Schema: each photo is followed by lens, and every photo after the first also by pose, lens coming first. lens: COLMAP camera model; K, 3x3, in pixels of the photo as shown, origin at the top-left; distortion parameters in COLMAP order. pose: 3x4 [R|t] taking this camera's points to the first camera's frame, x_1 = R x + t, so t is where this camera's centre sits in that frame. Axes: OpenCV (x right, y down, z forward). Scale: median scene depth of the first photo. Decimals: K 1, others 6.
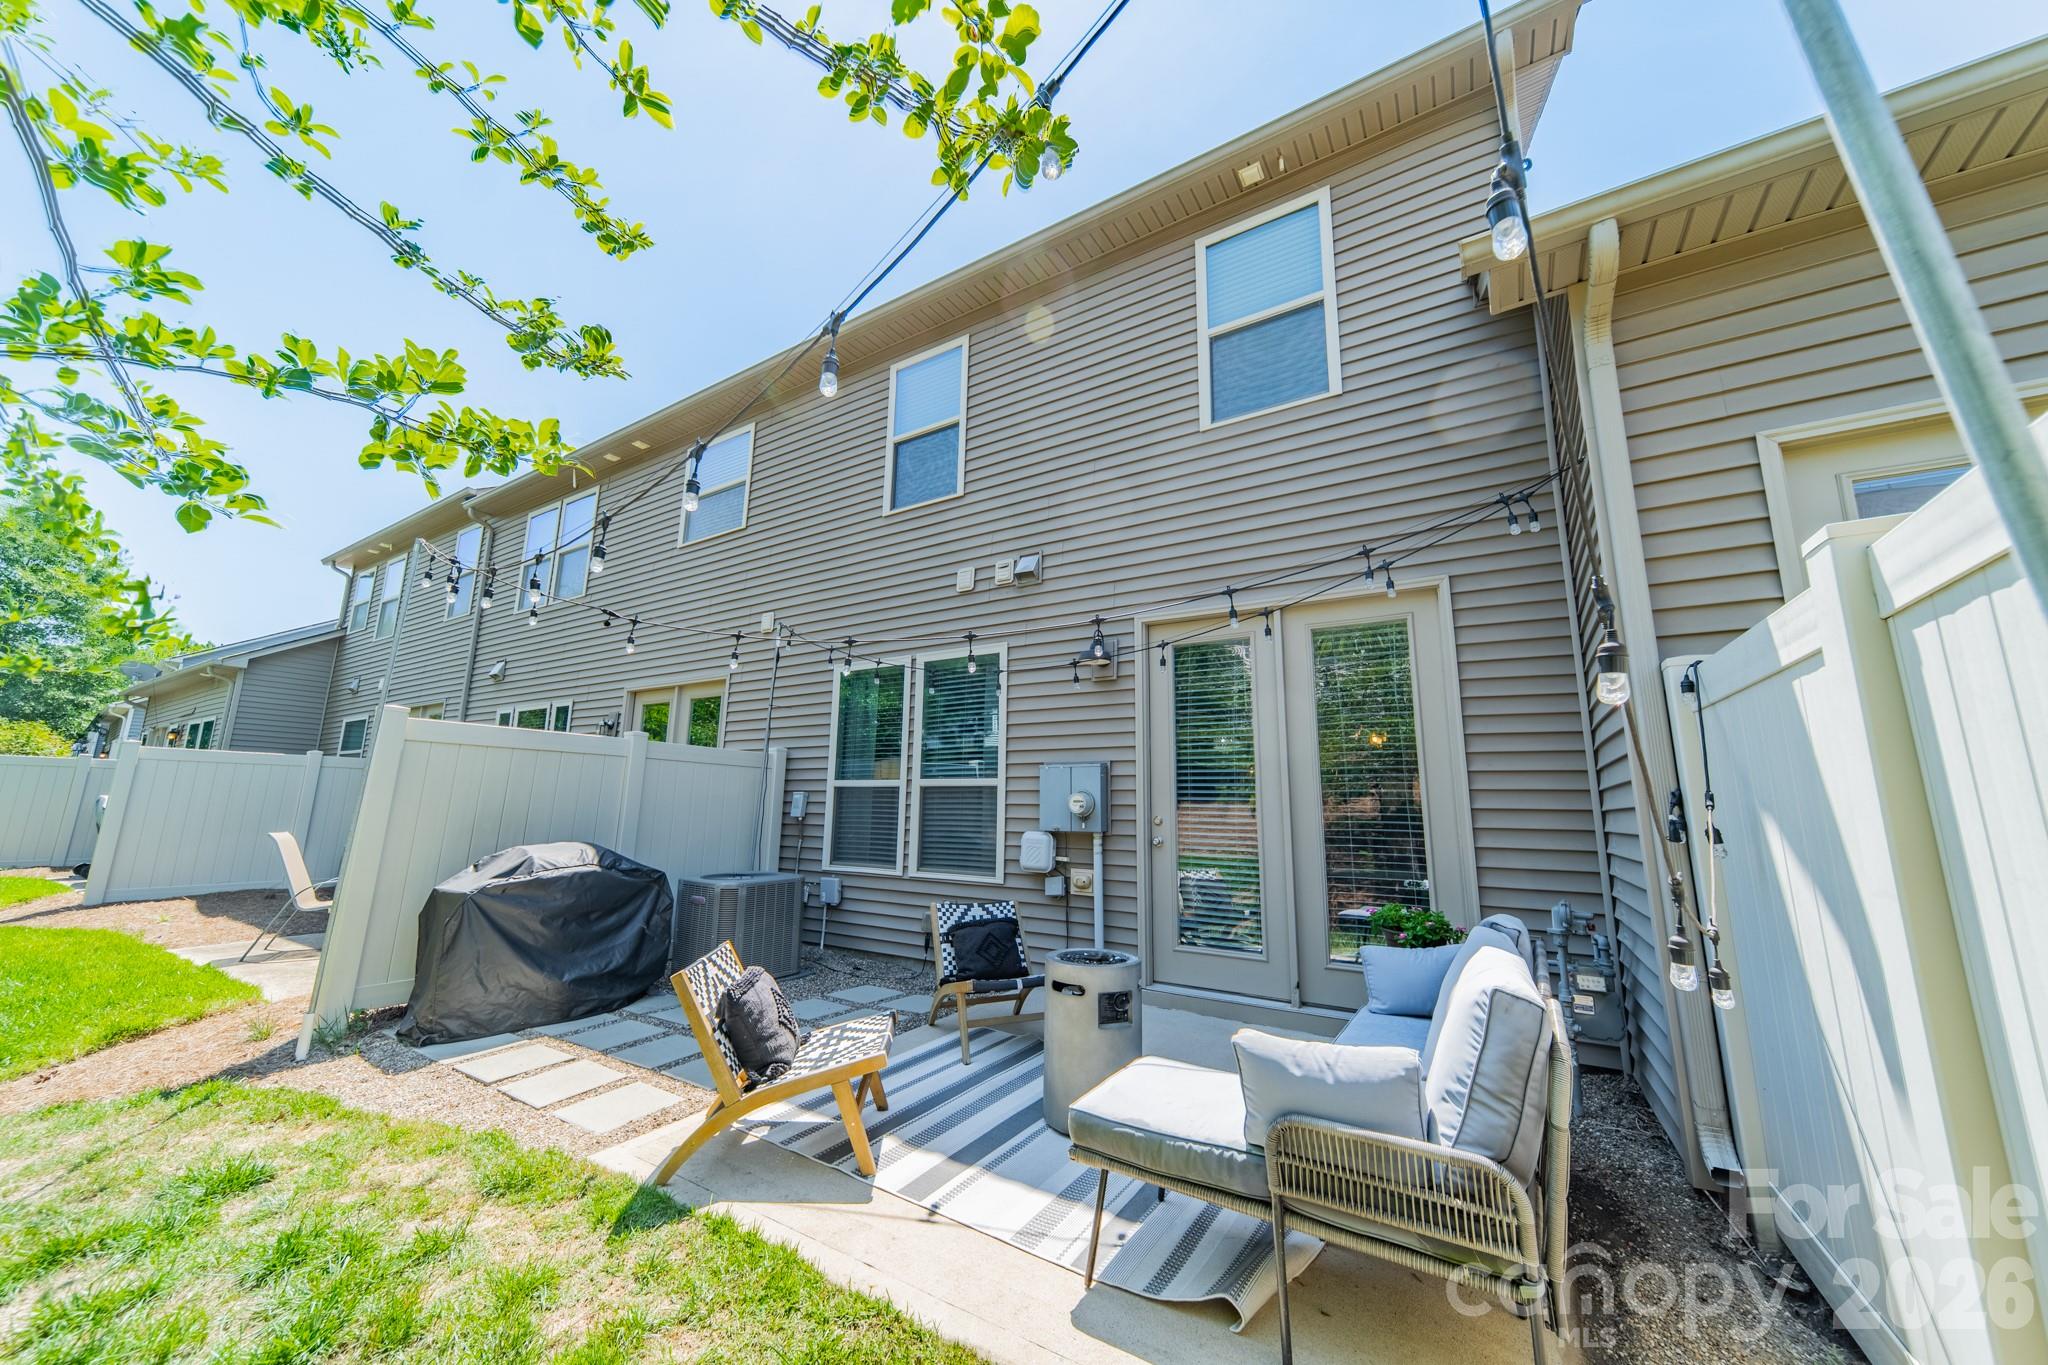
lens RADIAL K [[723.7, 0, 1029.4], [0, 723.7, 681.1], [0, 0, 1]] dist [0.006888, 0.000449]
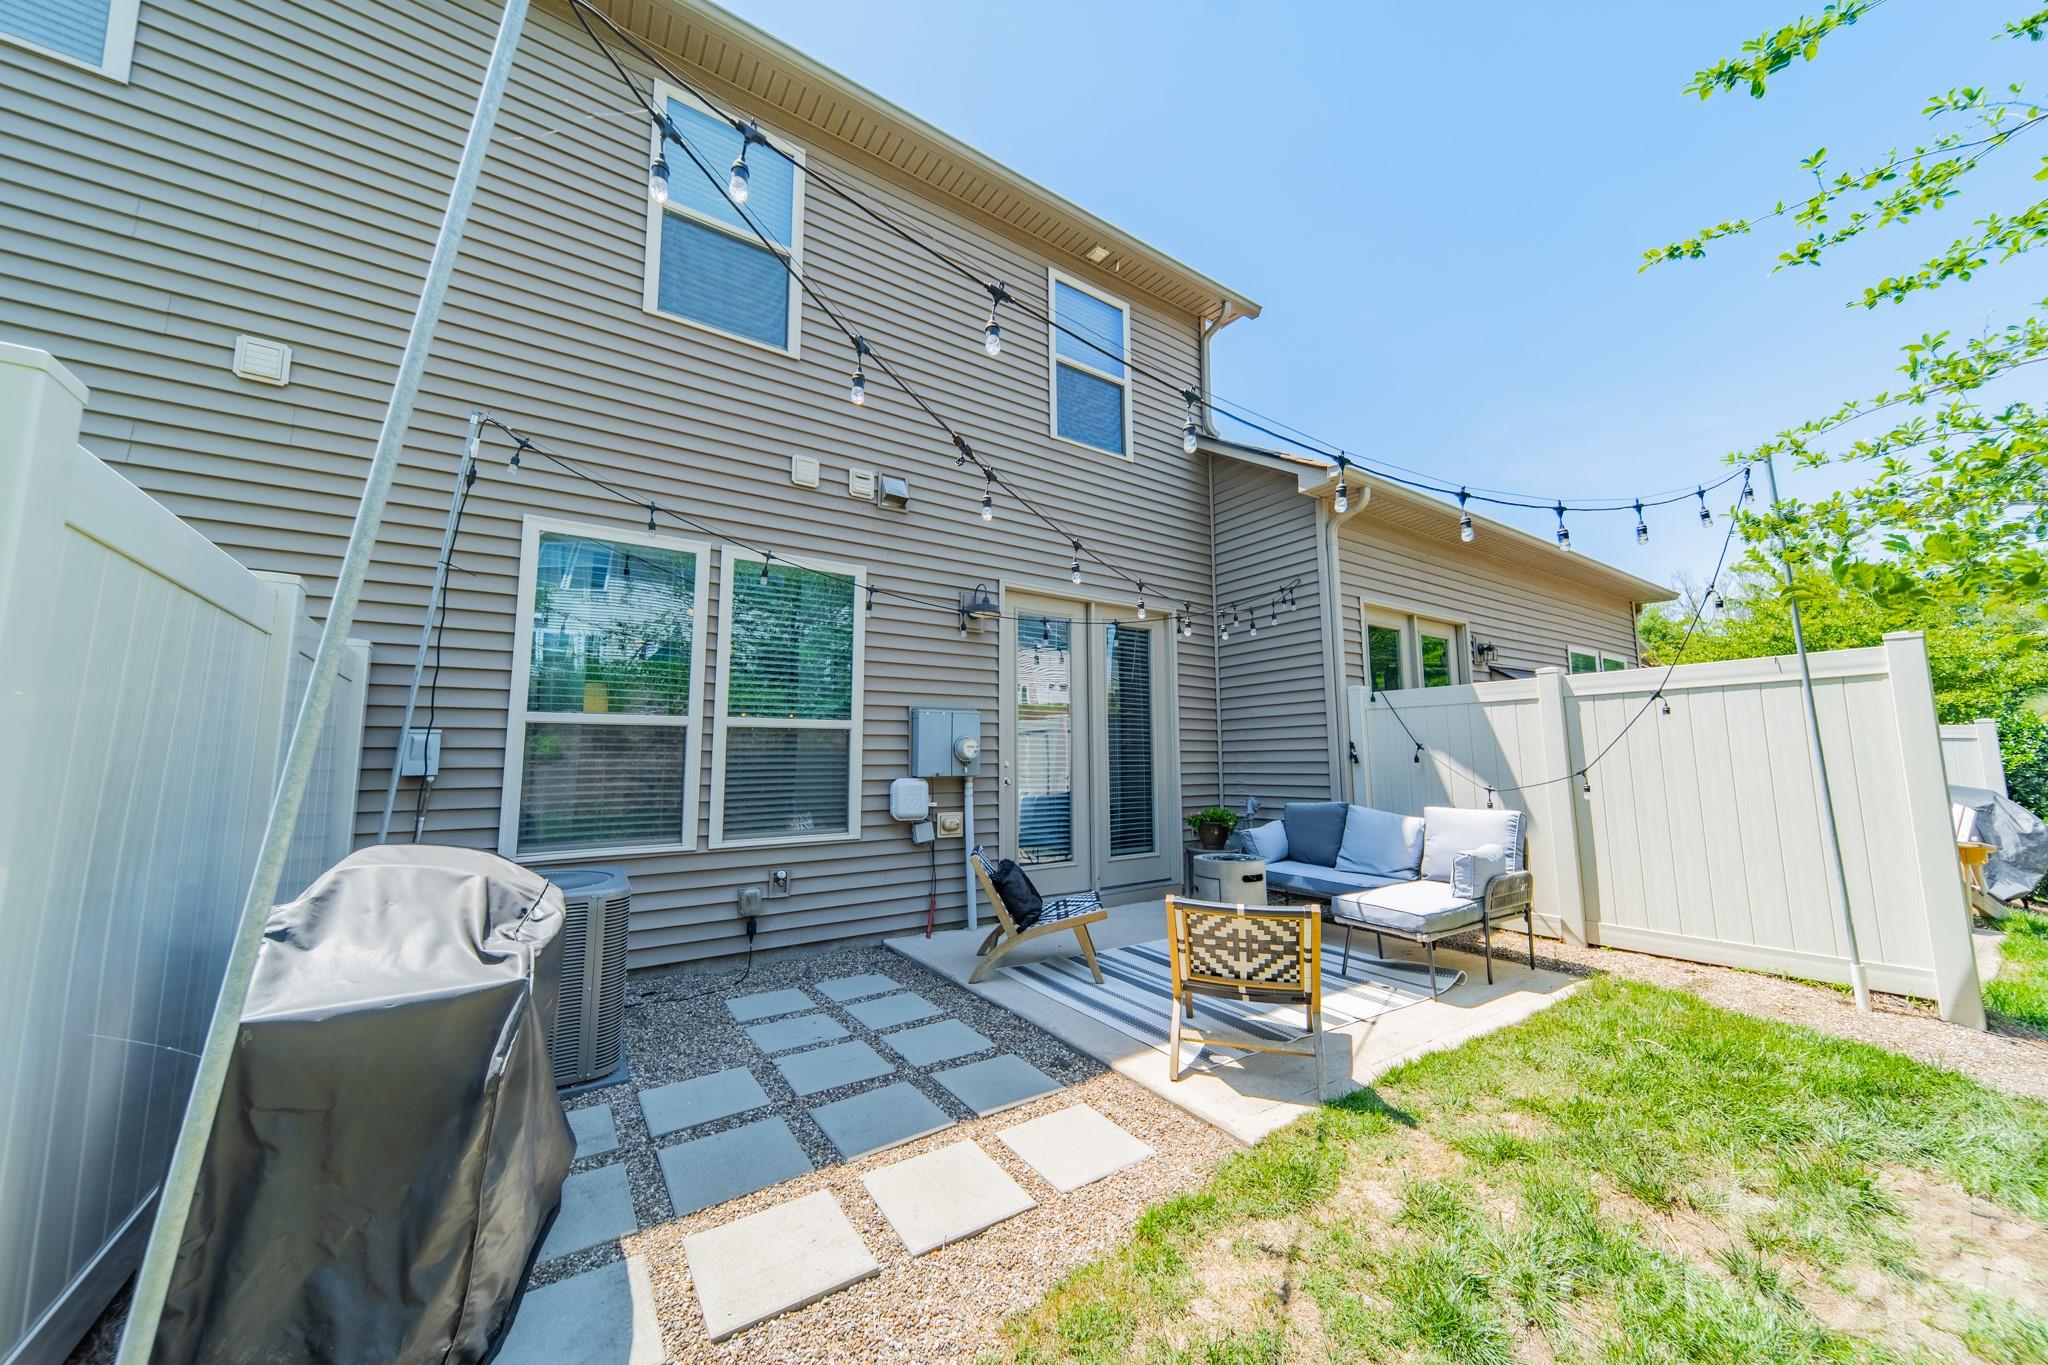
lens RADIAL K [[723.7, 0, 1024.3], [0, 723.7, 683.6], [0, 0, 1]] dist [0.006888, 0.000449]
pose [[0.401192, 0.082110, 0.912306, -0.831296], [-0.149622, 0.988472, -0.023168, 0.086944], [-0.903691, -0.127206, 0.408853, 0.506232]]
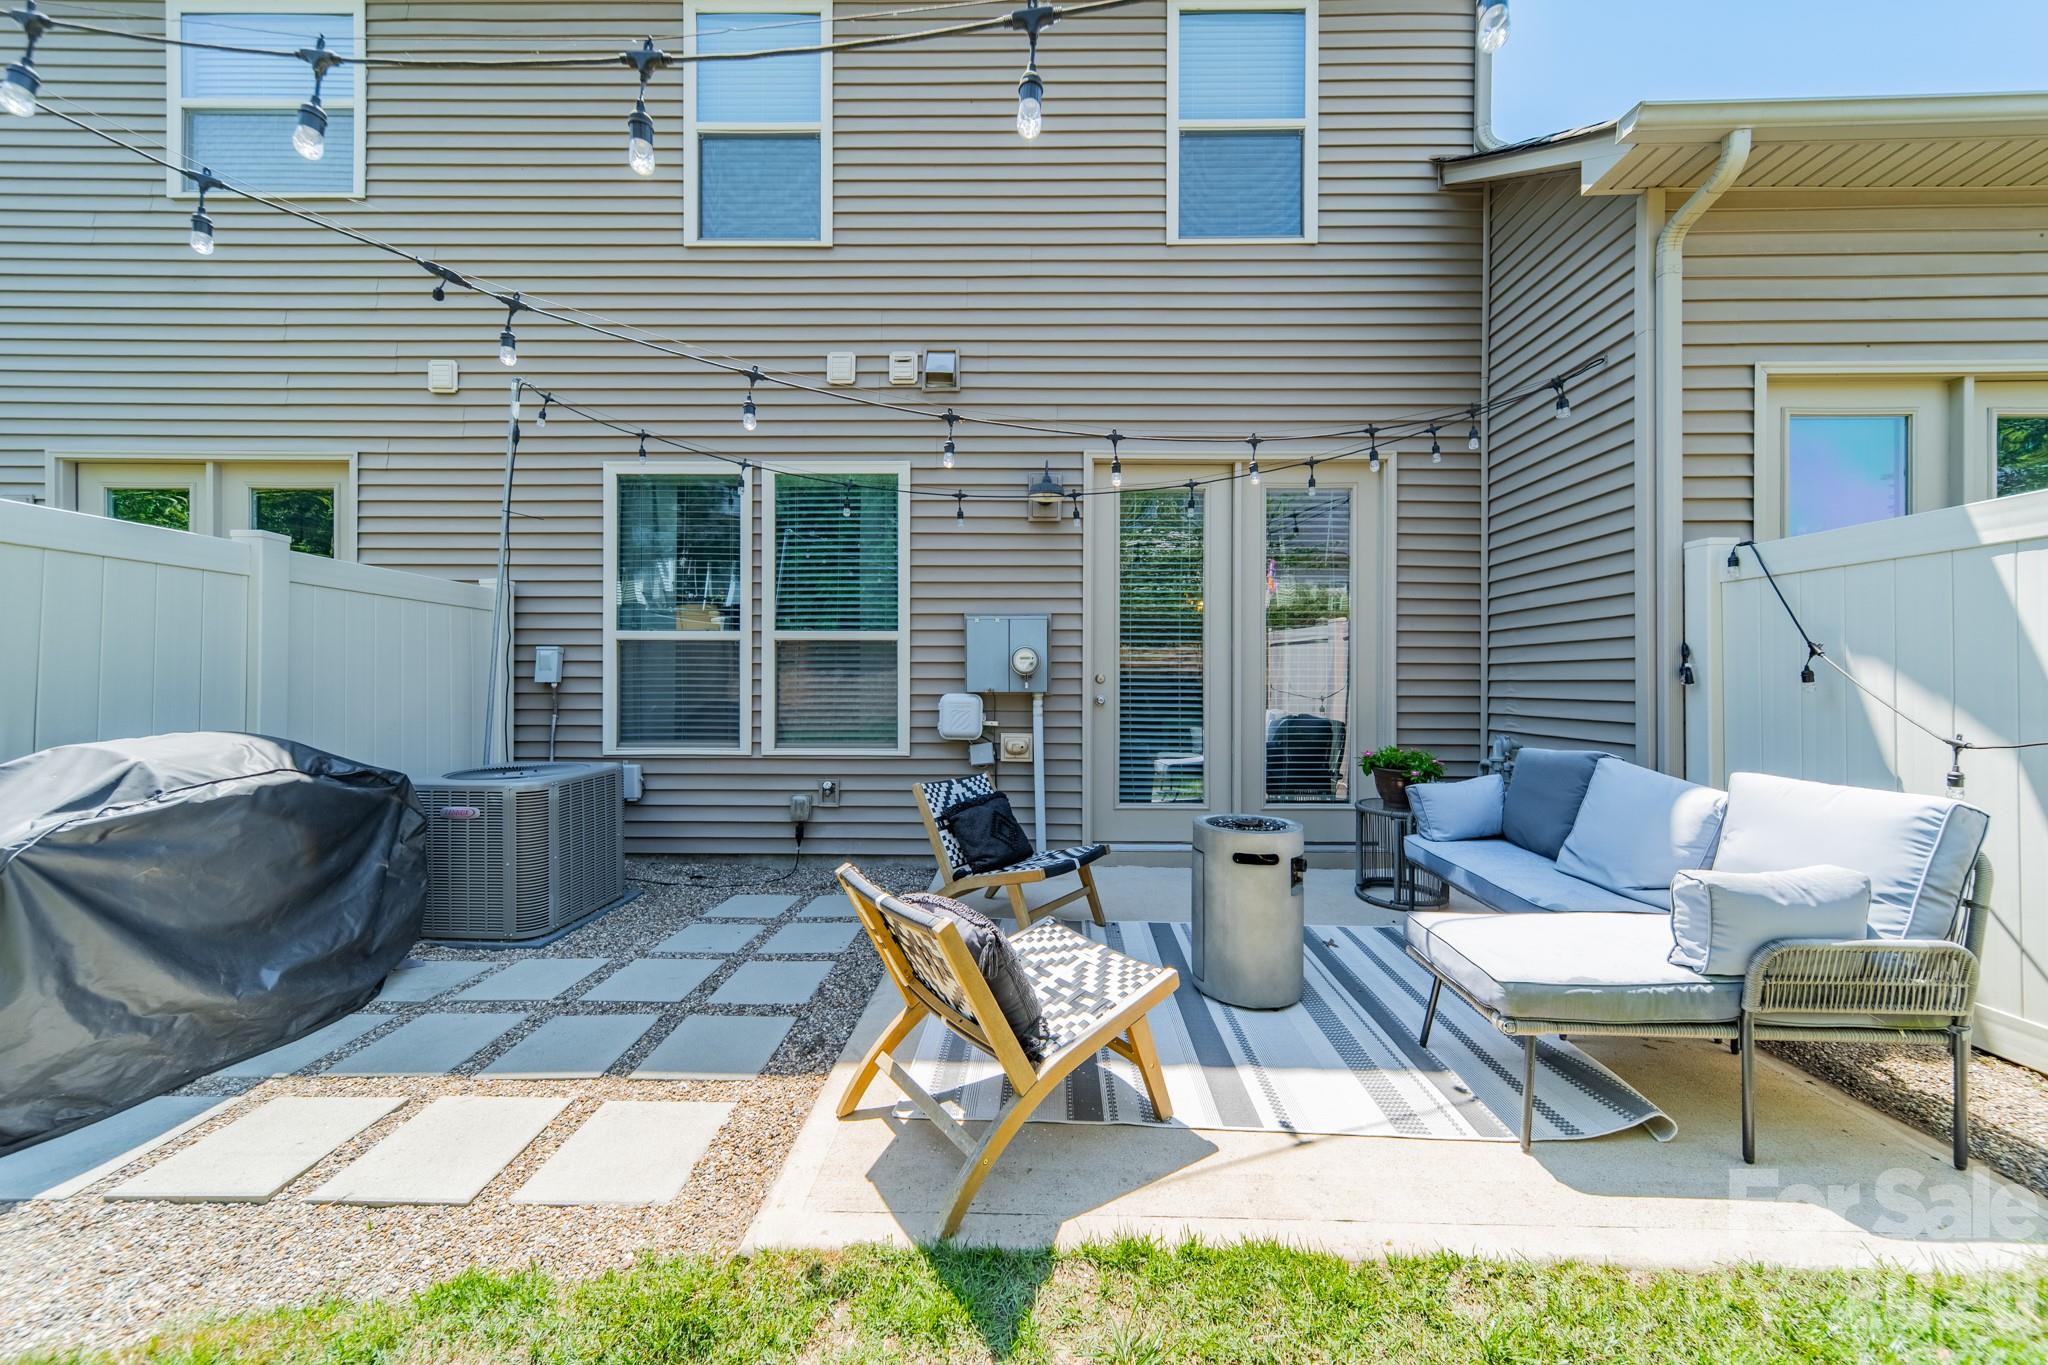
lens RADIAL K [[723.7, 0, 1027.9], [0, 723.7, 680.0], [0, 0, 1]] dist [0.006888, 0.000449]
pose [[0.856104, -0.013130, 0.516637, -0.374453], [-0.081231, 0.983833, 0.159608, 0.050367], [-0.510380, -0.178608, 0.841196, 0.249514]]
